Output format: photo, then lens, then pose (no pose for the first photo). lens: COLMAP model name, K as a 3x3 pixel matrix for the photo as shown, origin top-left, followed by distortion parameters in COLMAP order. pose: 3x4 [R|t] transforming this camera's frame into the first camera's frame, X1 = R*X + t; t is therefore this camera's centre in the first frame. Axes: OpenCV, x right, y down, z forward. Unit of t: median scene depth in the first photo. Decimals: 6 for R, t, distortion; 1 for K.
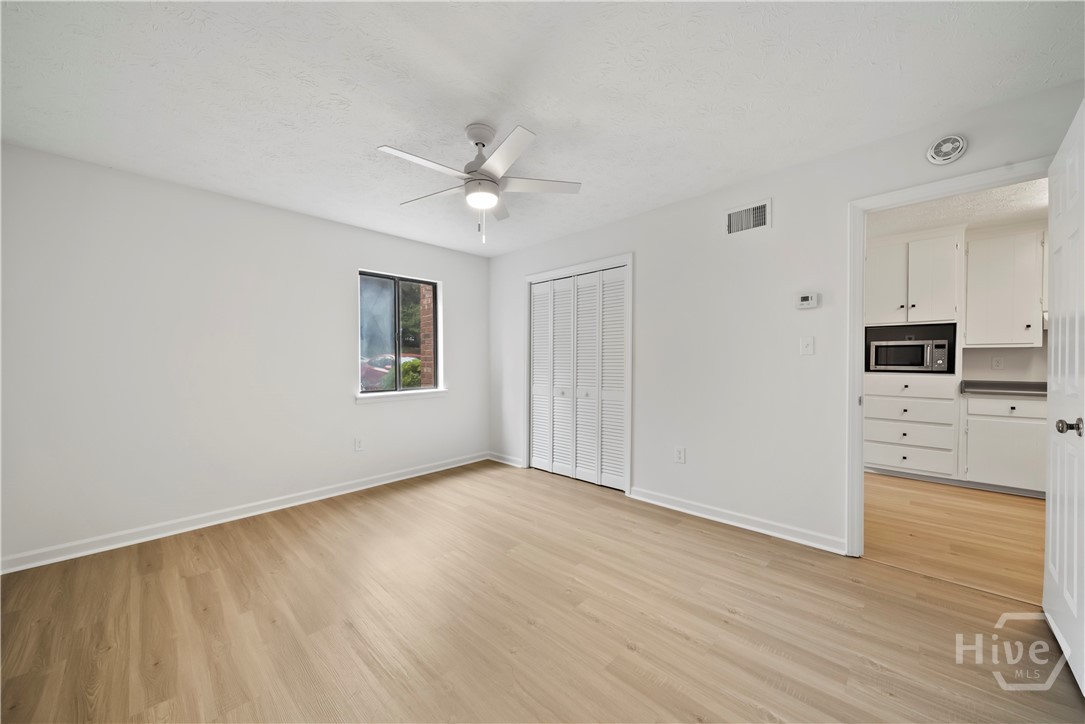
lens RADIAL K [[387.5, 0, 542.5], [0, 387.5, 362.0], [0, 0, 1]] dist [-0.000523, -0.000150]
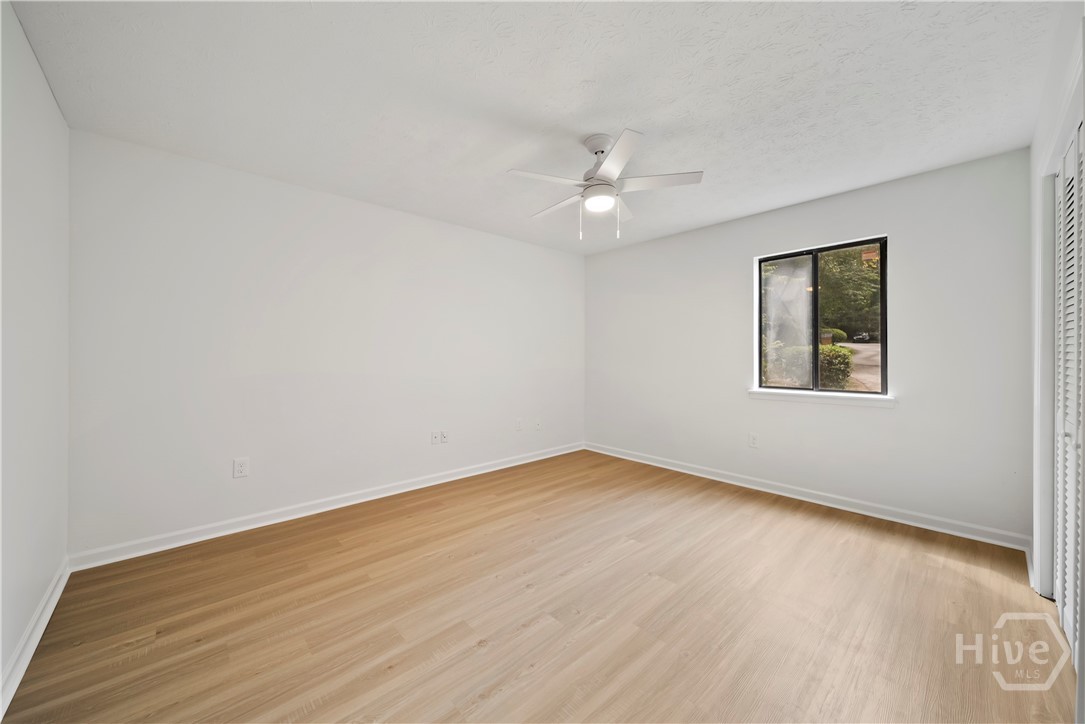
lens RADIAL K [[406.8, 0, 542.5], [0, 406.8, 362.0], [0, 0, 1]] dist [0.001603, 0.000082]
pose [[-0.079255, 0.027080, -0.996487, 0.681463], [-0.000883, 0.999629, 0.027235, -0.011716], [0.996854, 0.003039, -0.079201, 0.674241]]
